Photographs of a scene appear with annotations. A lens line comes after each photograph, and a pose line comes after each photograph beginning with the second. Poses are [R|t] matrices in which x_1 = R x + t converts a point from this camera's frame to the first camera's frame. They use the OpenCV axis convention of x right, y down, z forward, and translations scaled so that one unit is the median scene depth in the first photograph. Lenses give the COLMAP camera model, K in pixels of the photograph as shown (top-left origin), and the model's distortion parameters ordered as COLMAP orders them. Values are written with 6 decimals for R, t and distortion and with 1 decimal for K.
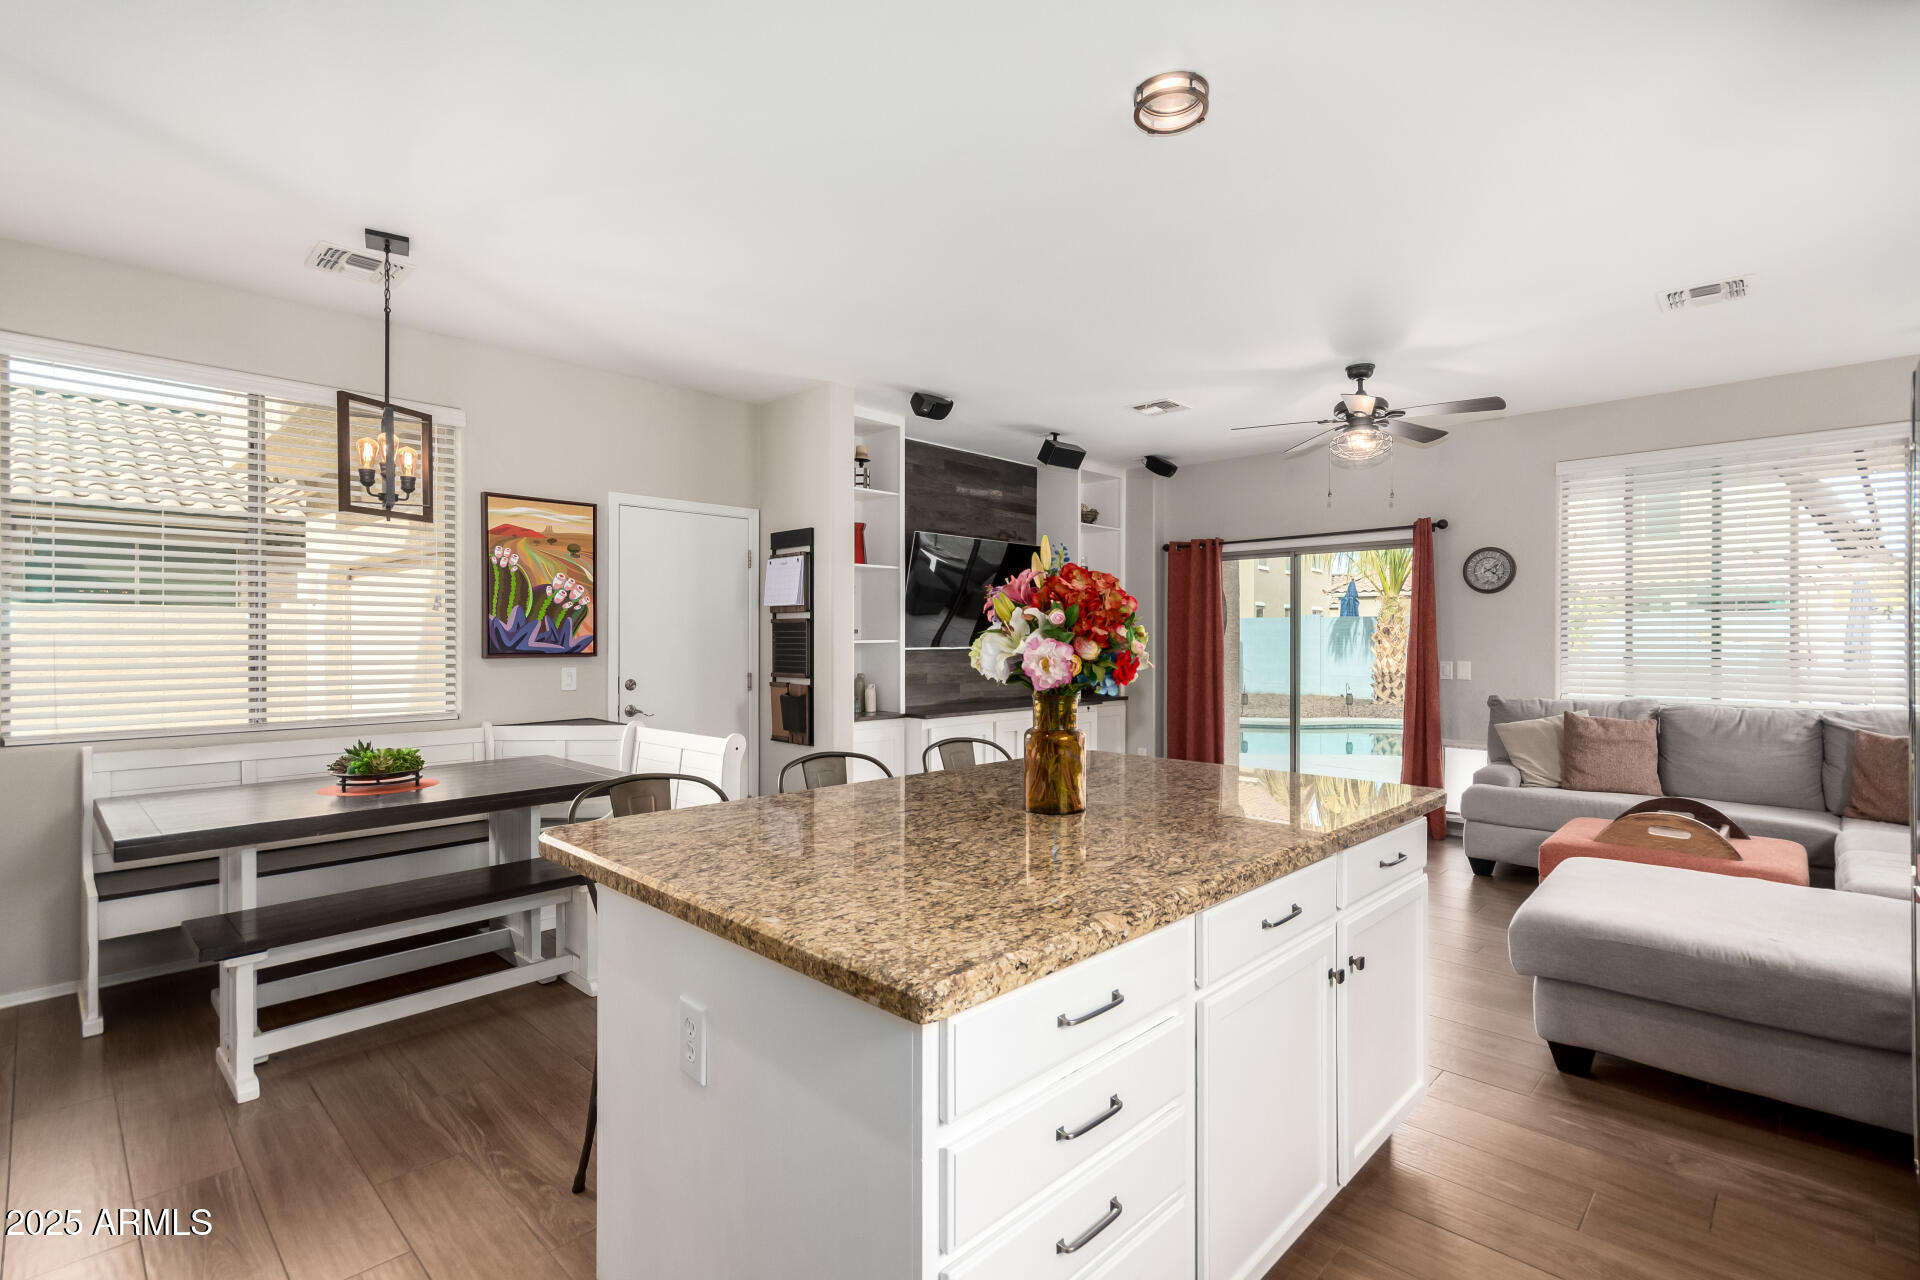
lens RADIAL K [[895.0, 0, 957.4], [0, 895.0, 638.9], [0, 0, 1]] dist [0.003903, 0.001232]
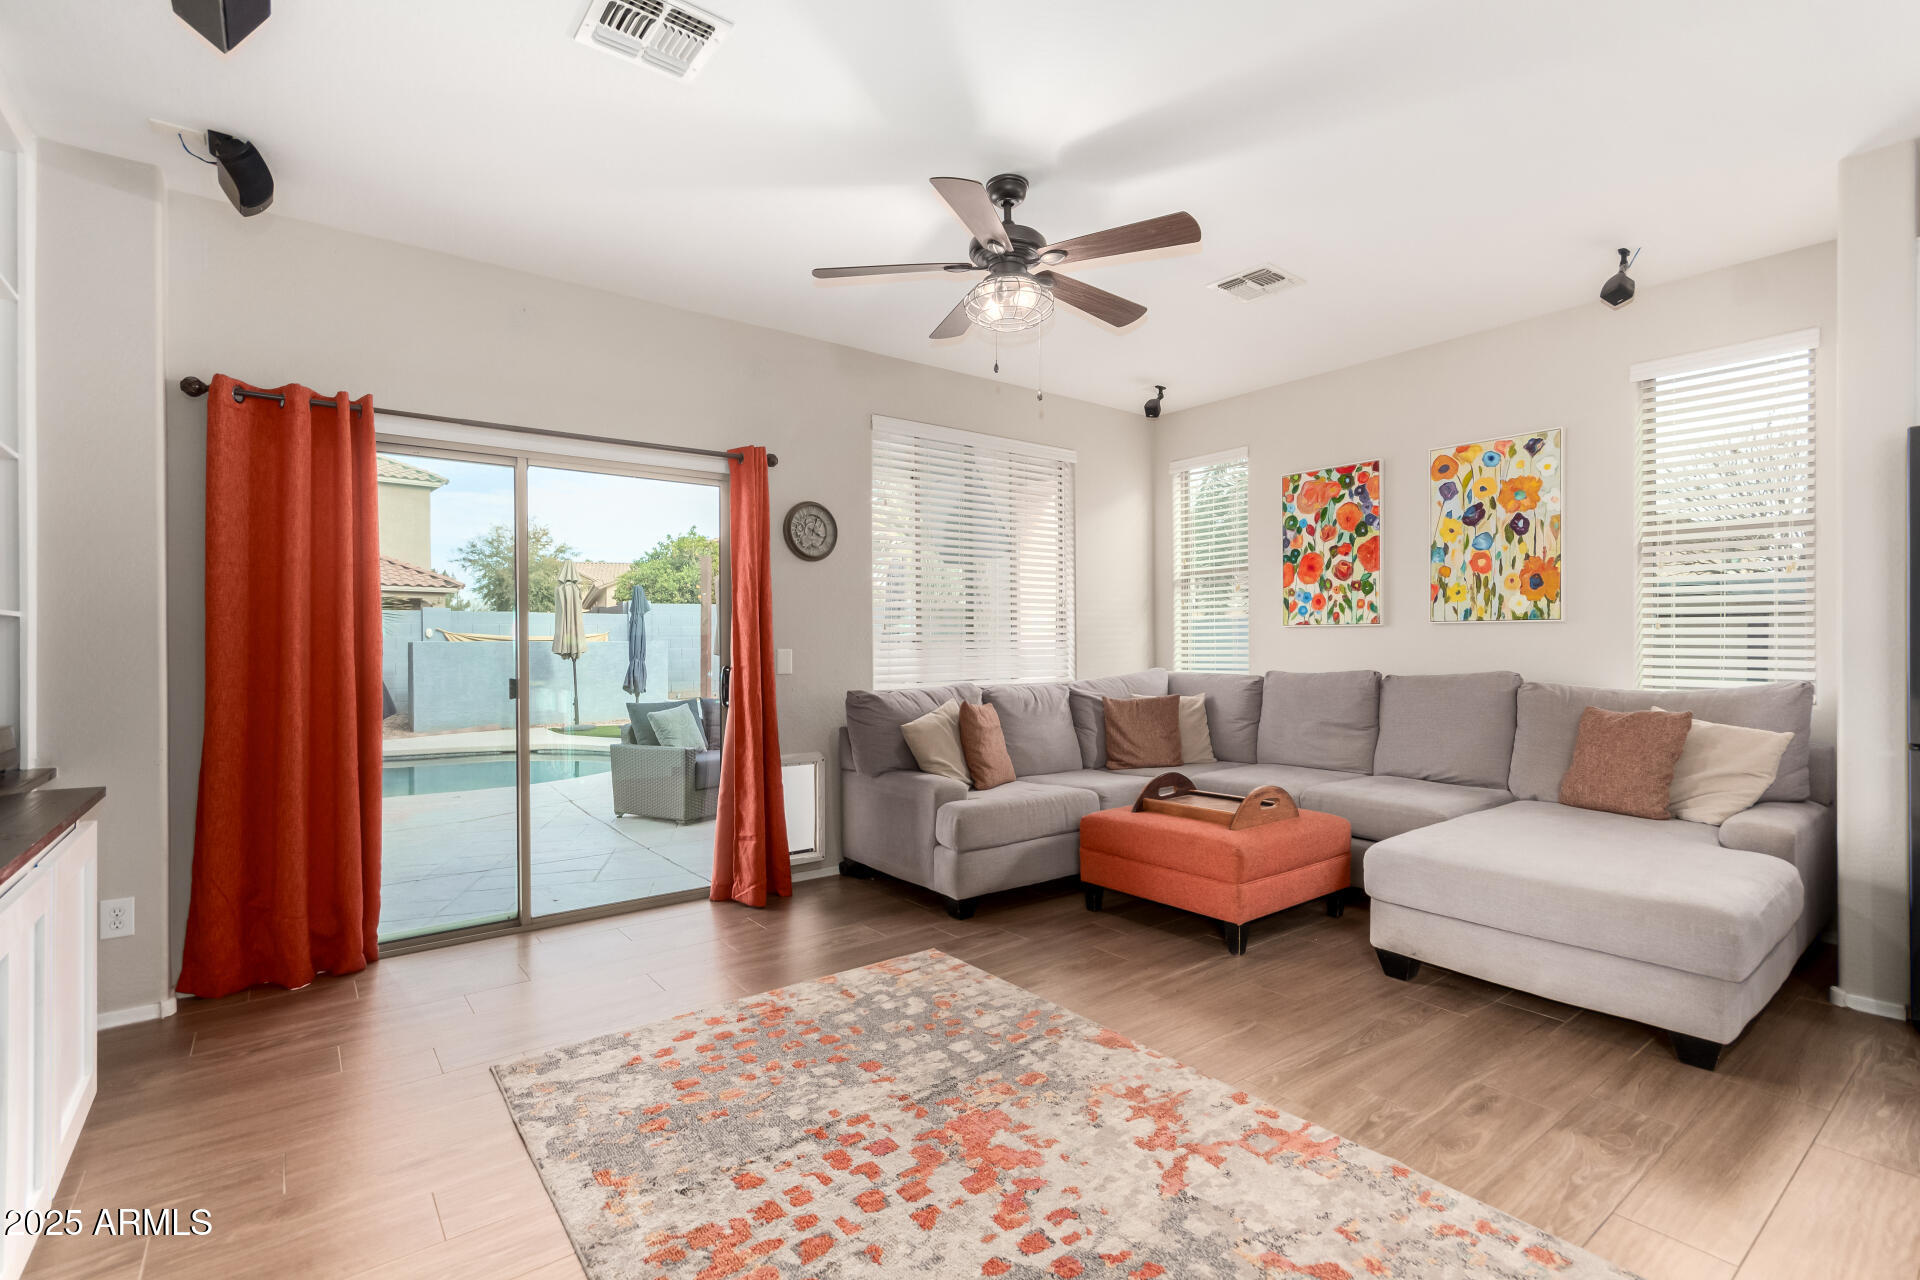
lens RADIAL K [[895.0, 0, 957.4], [0, 895.0, 638.9], [0, 0, 1]] dist [0.003903, 0.001232]
pose [[0.143272, 0.002793, 0.989679, -0.192817], [0.007492, 0.999964, -0.003907, 0.025767], [-0.989655, 0.007974, 0.143246, 0.956784]]
